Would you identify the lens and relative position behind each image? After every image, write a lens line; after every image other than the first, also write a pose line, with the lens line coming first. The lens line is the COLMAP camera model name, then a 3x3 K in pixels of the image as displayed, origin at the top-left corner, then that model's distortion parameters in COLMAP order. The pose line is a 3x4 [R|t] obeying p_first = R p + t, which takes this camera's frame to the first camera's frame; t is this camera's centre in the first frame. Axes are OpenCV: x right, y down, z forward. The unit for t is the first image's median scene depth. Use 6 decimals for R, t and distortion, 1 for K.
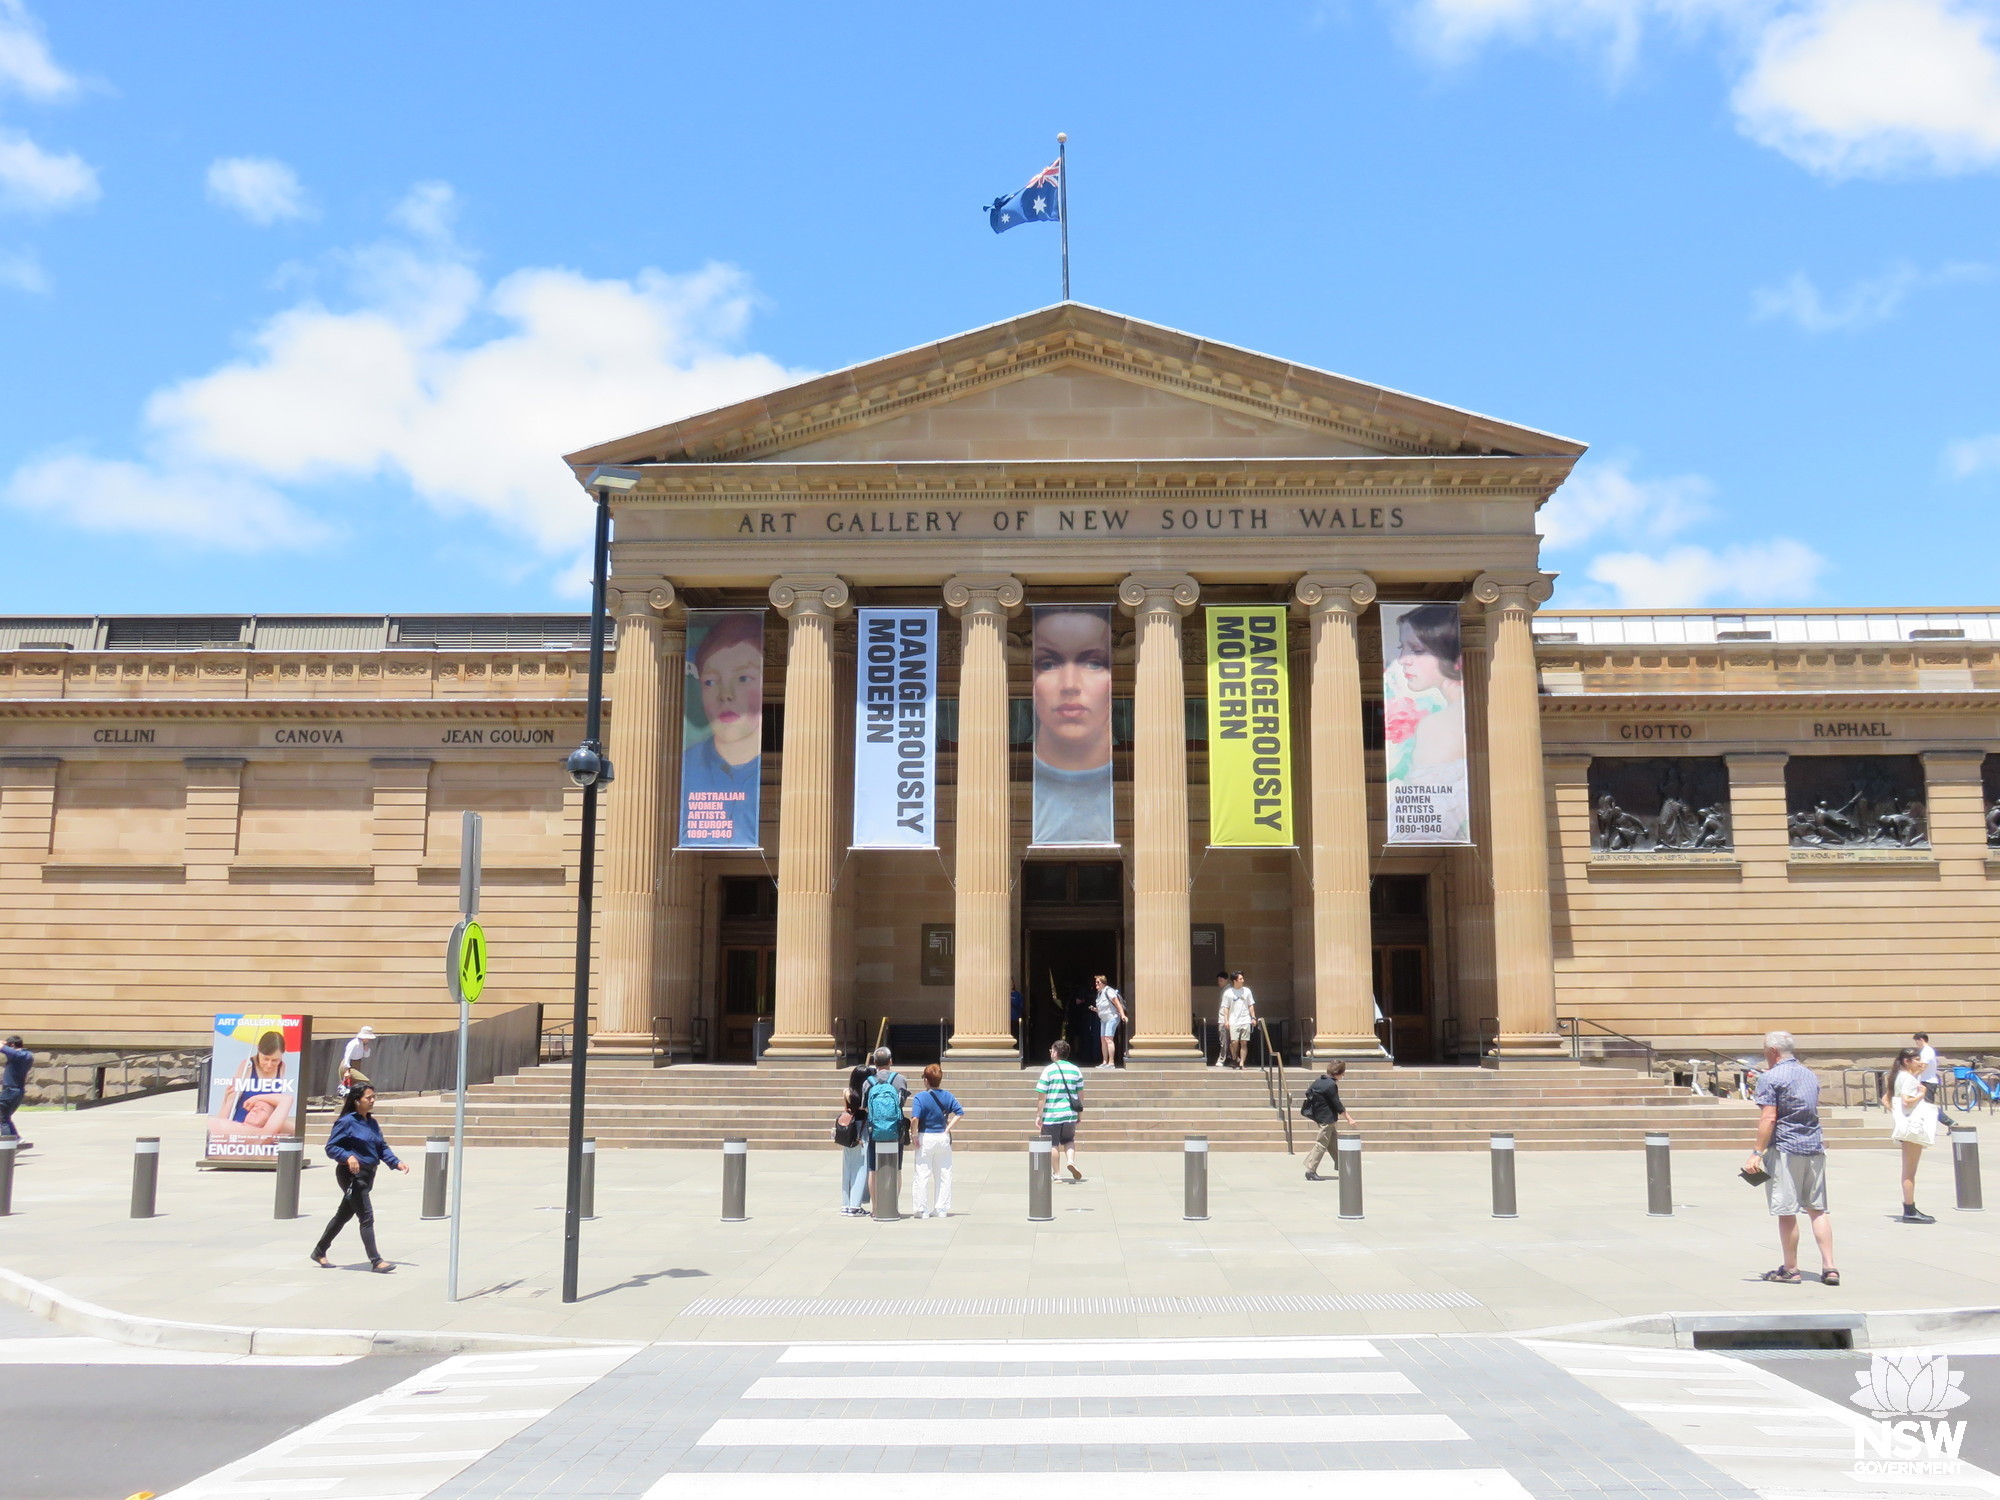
lens RADIAL K [[1812.2, 0, 1015.6], [0, 1812.2, 675.1], [0, 0, 1]] dist [-0.063398, 0.054296]
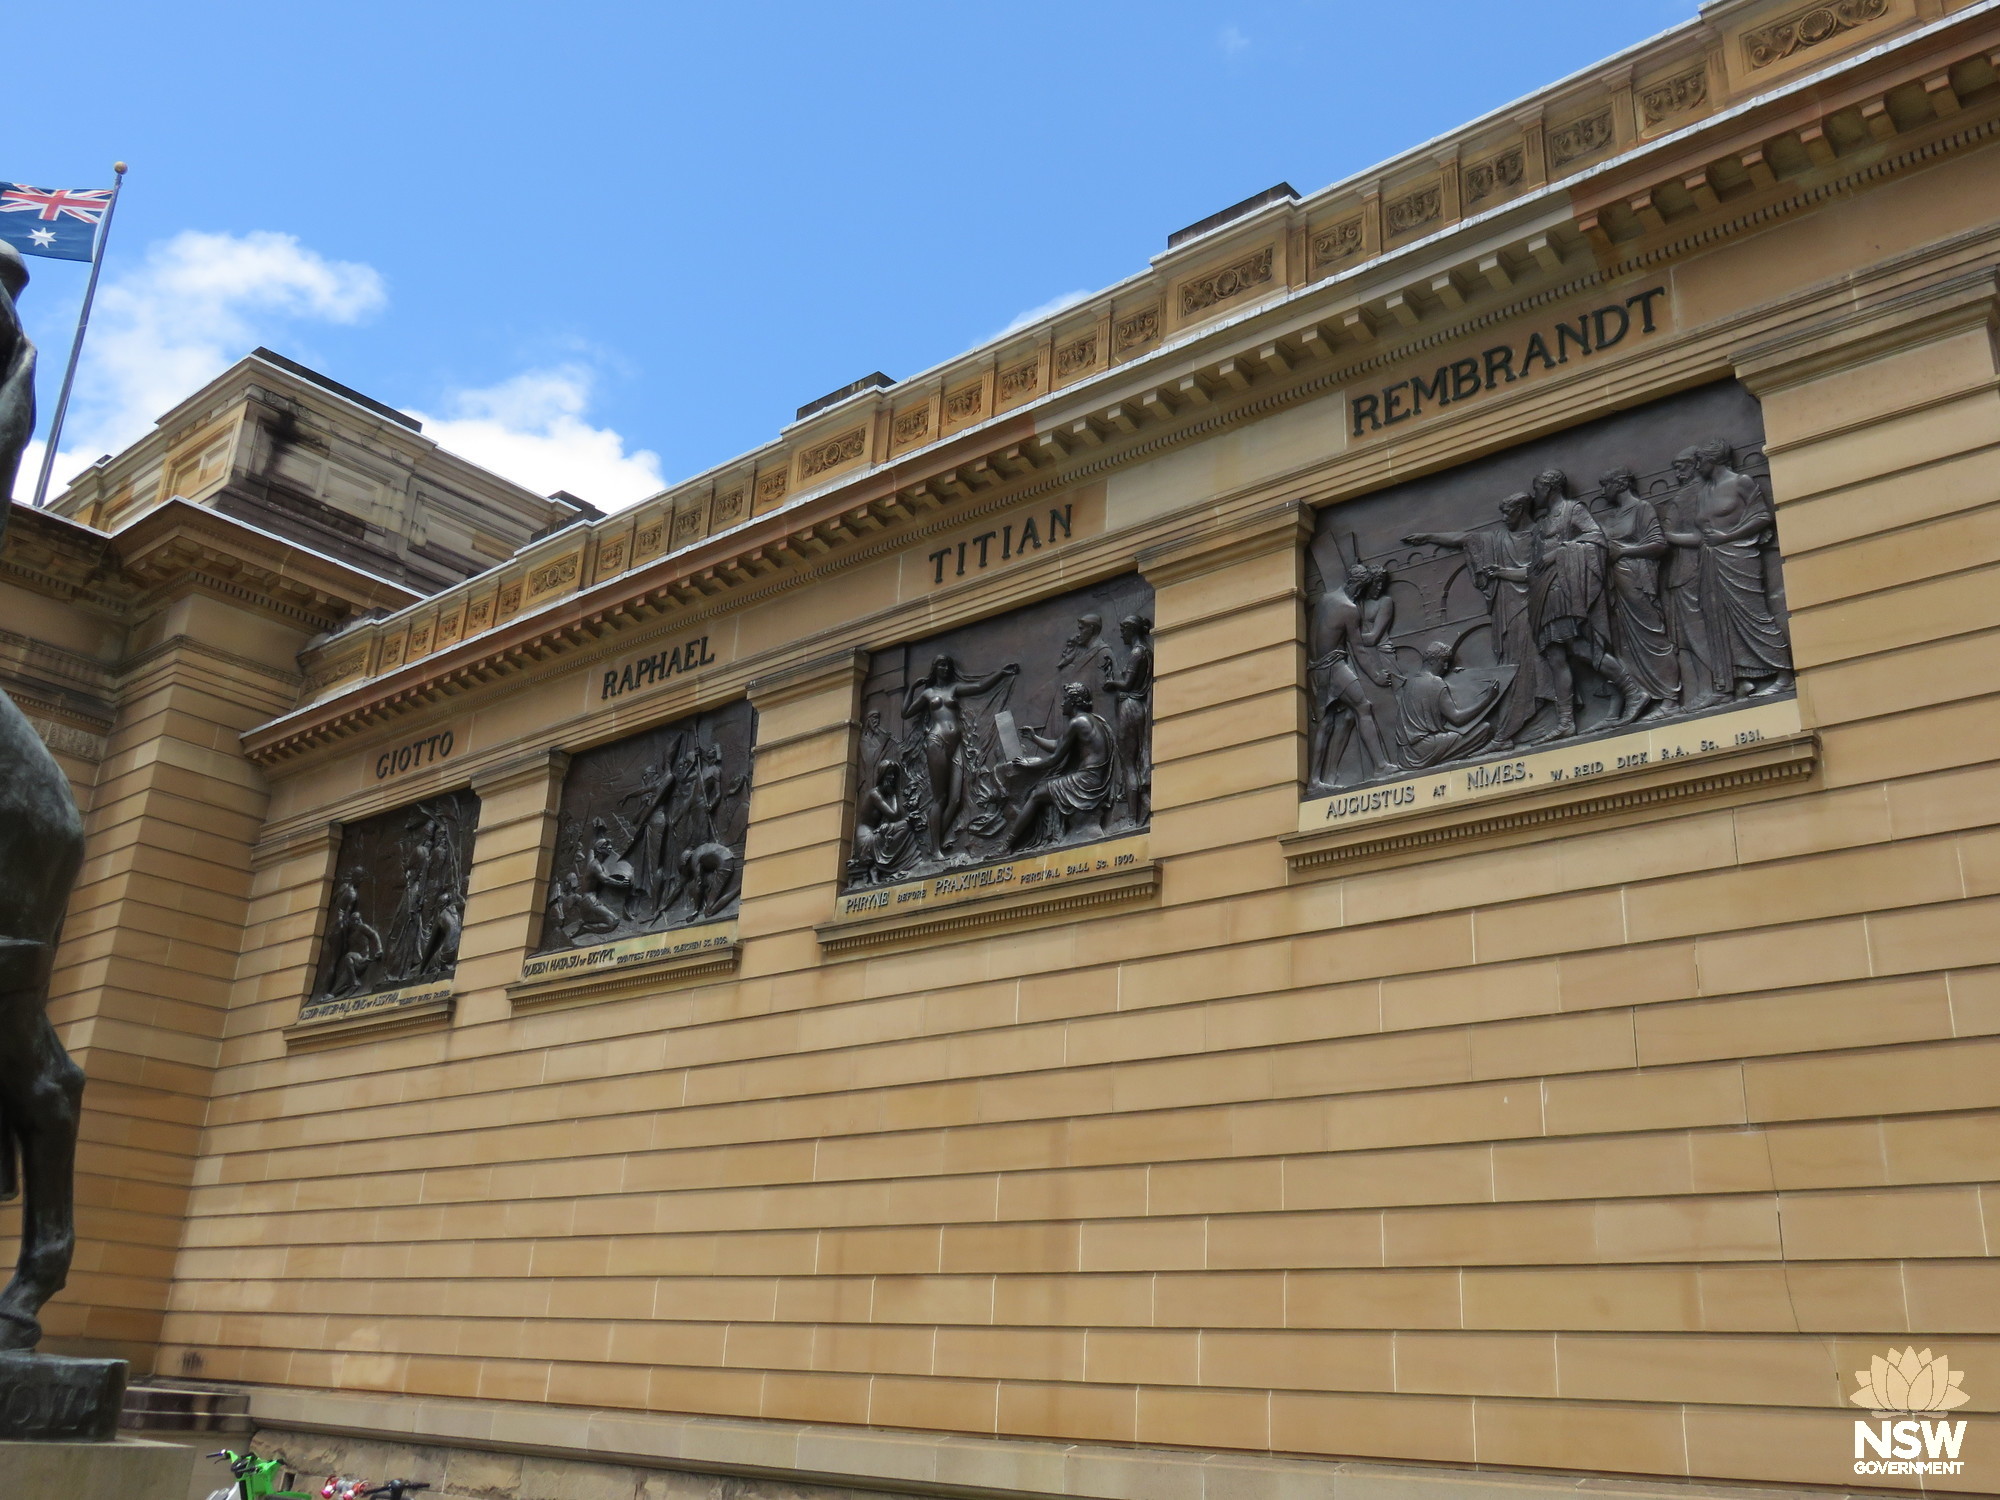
lens RADIAL K [[1744.8, 0, 992.4], [0, 1744.8, 741.8], [0, 0, 1]] dist [-0.021644, 0.046616]
pose [[0.769356, -0.187553, -0.610668, 0.994546], [0.072266, 0.975347, -0.208511, 0.179901], [0.634720, 0.116288, 0.763942, 0.932676]]
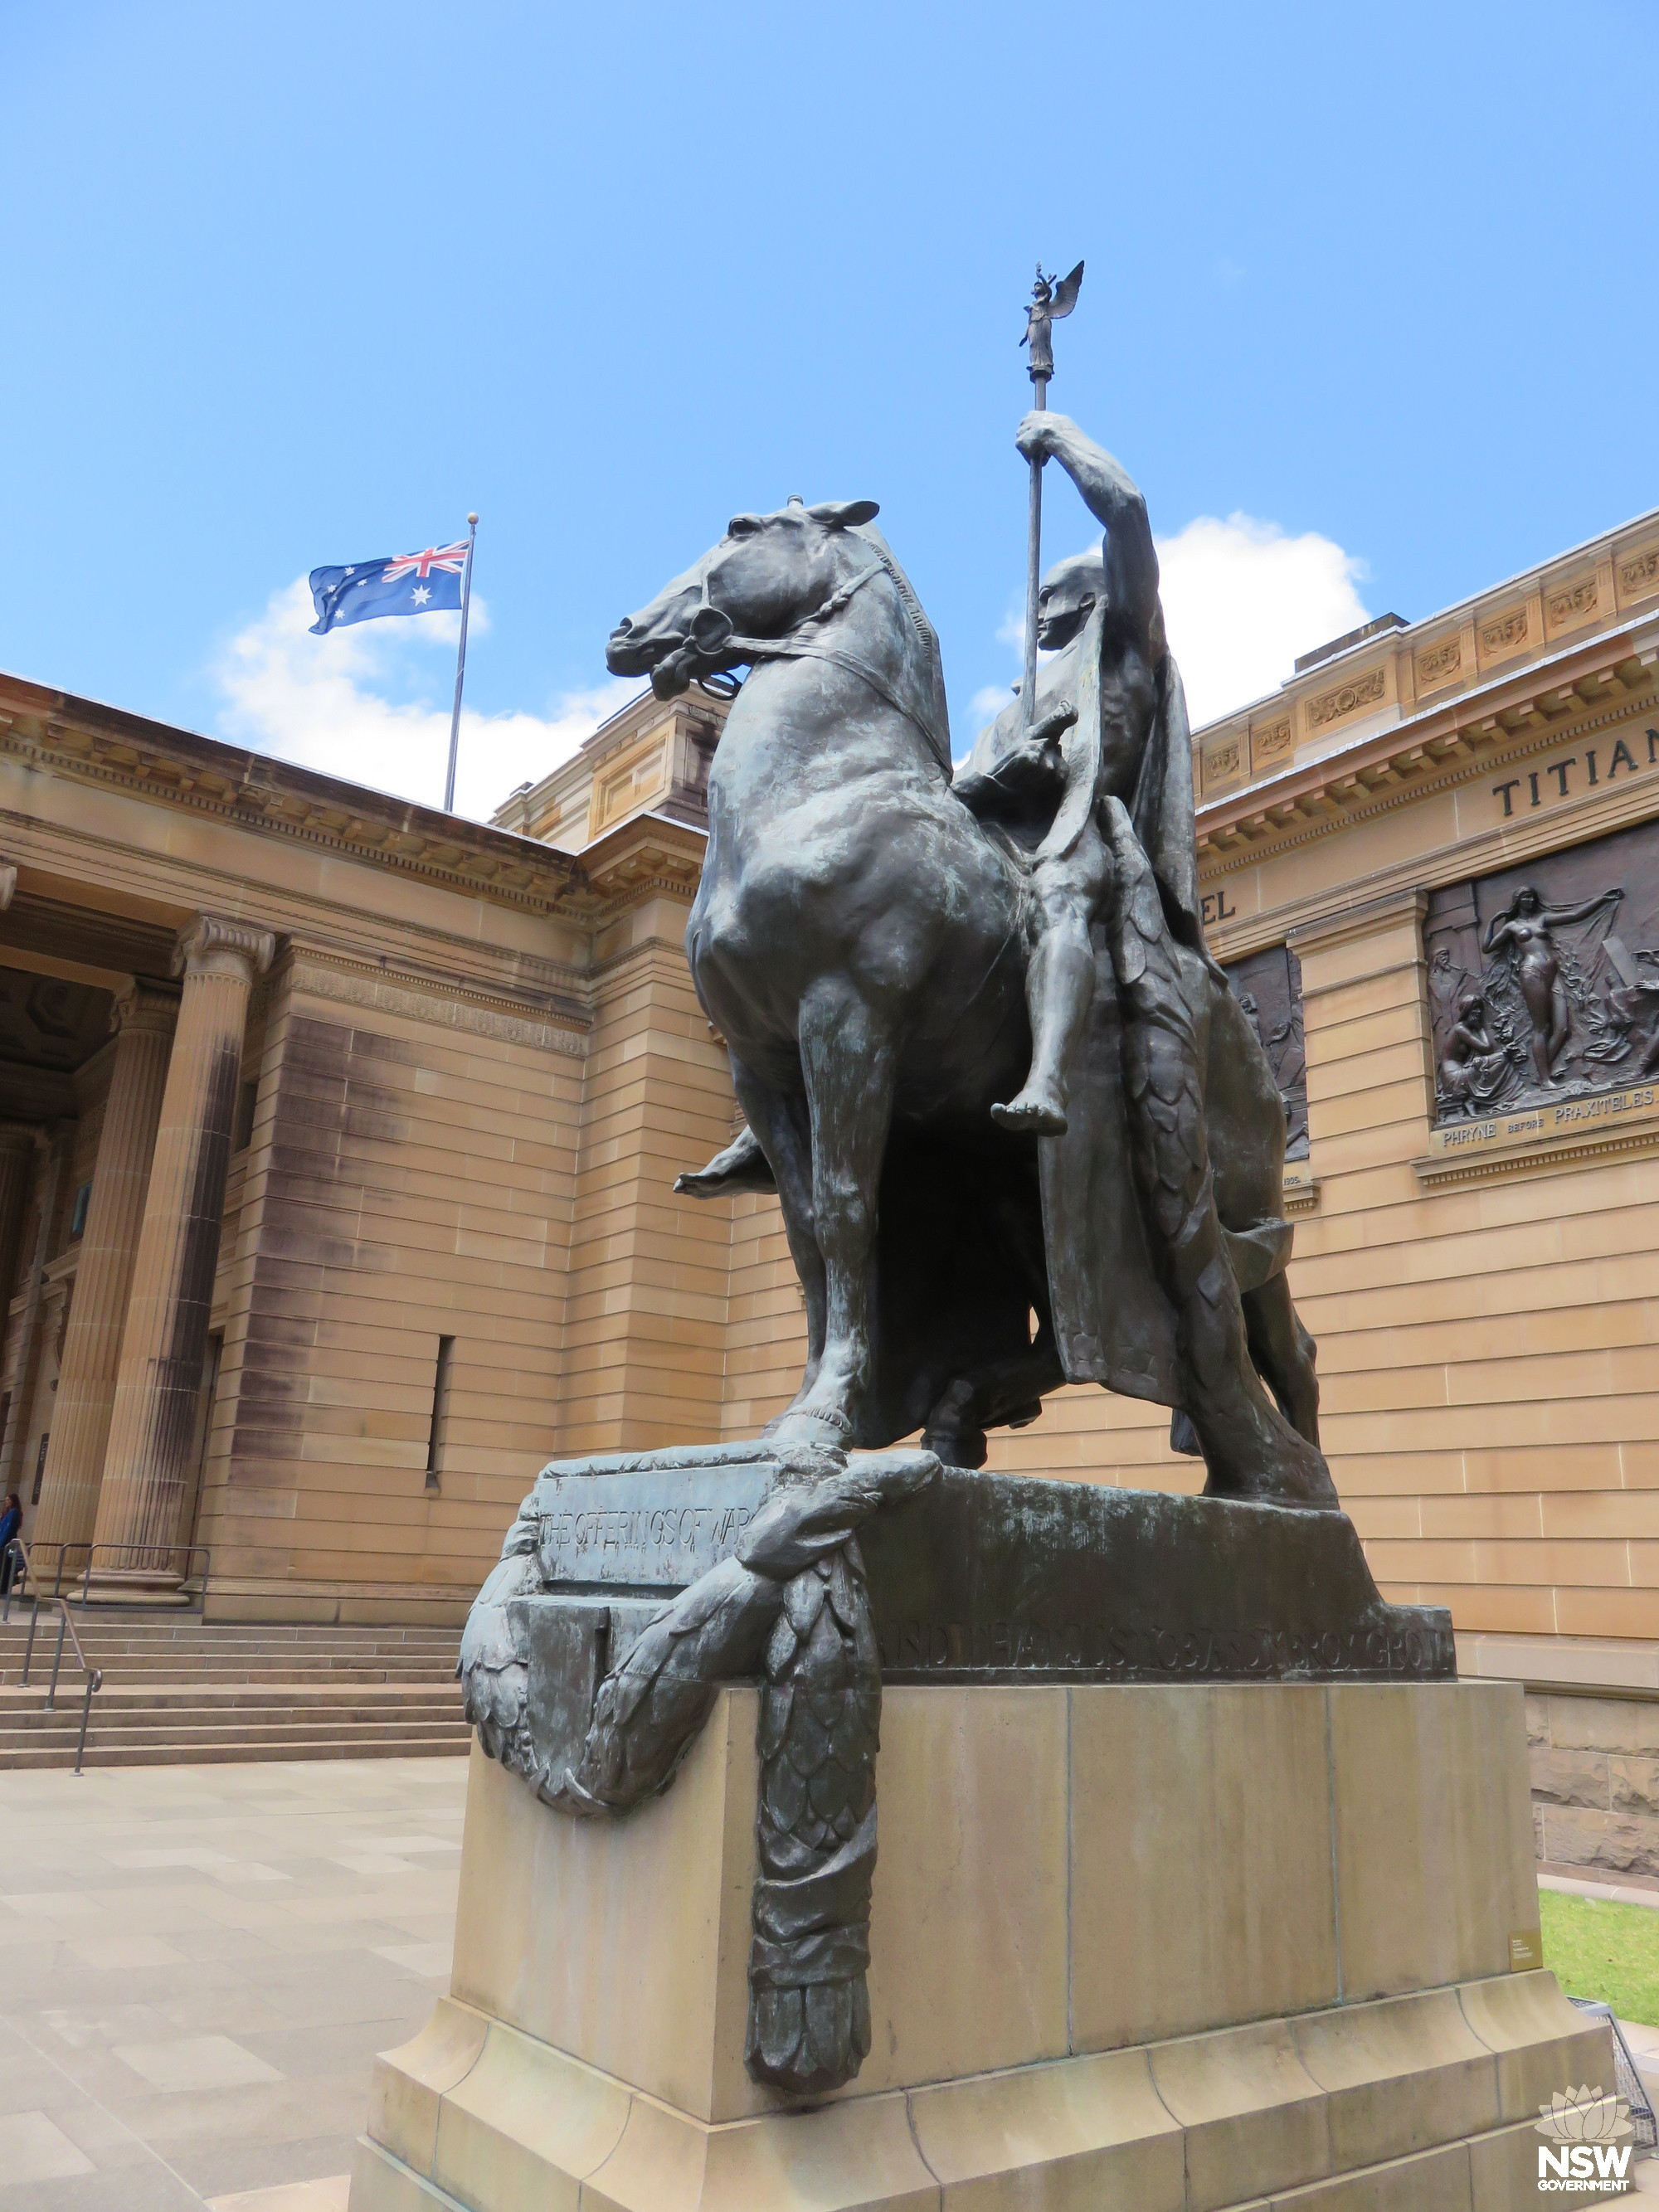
lens RADIAL K [[1650.6, 0, 830.5], [0, 1650.6, 1095.2], [0, 0, 1]] dist [-0.016015, 0.005076]
pose [[0.626652, -0.198181, -0.753679, 0.913768], [0.116626, 0.980081, -0.160745, 0.164522], [0.770523, 0.012832, 0.637283, 0.854013]]
